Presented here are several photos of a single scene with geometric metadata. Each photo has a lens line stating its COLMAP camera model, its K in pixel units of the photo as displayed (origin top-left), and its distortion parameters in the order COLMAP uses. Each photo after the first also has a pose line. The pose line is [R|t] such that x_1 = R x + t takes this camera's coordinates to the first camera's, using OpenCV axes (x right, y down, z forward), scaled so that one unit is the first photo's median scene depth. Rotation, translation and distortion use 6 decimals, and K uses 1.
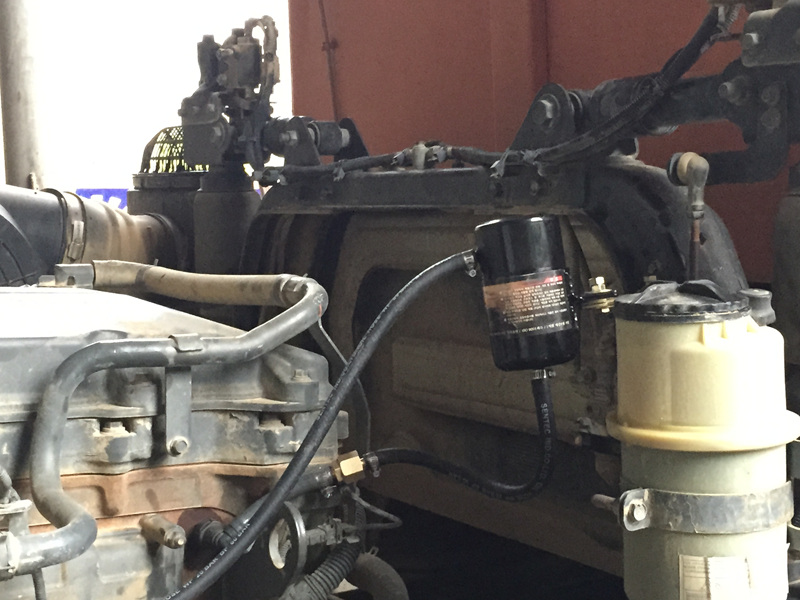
lens RADIAL K [[1238.8, 0, 397.8], [0, 1238.8, 291.8], [0, 0, 1]] dist [0.048917, 0.000000]
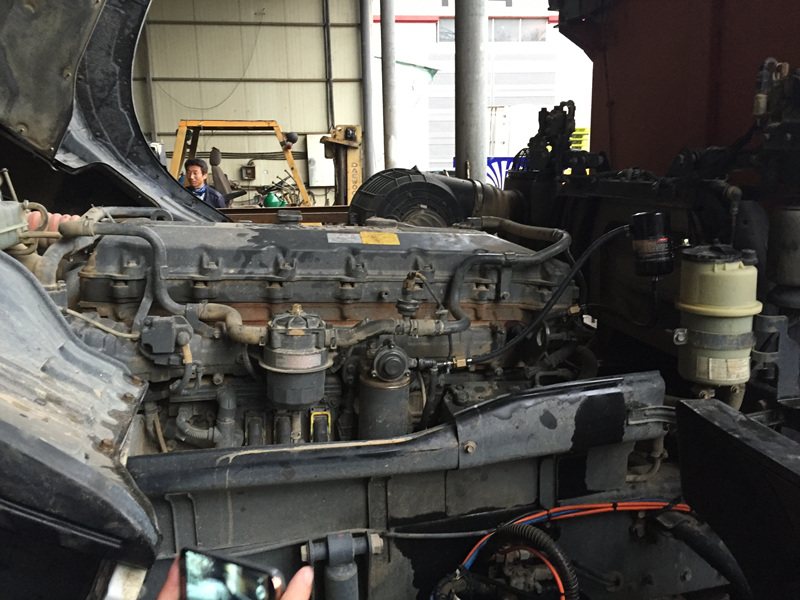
lens RADIAL K [[680.7, 0, 400.0], [0, 680.7, 299.0], [0, 0, 1]] dist [0.002752, -0.005693]
pose [[0.925398, 0.085122, -0.369314, 0.143065], [-0.036664, 0.989988, 0.136310, -0.053567], [0.377220, -0.112601, 0.919253, -0.381872]]
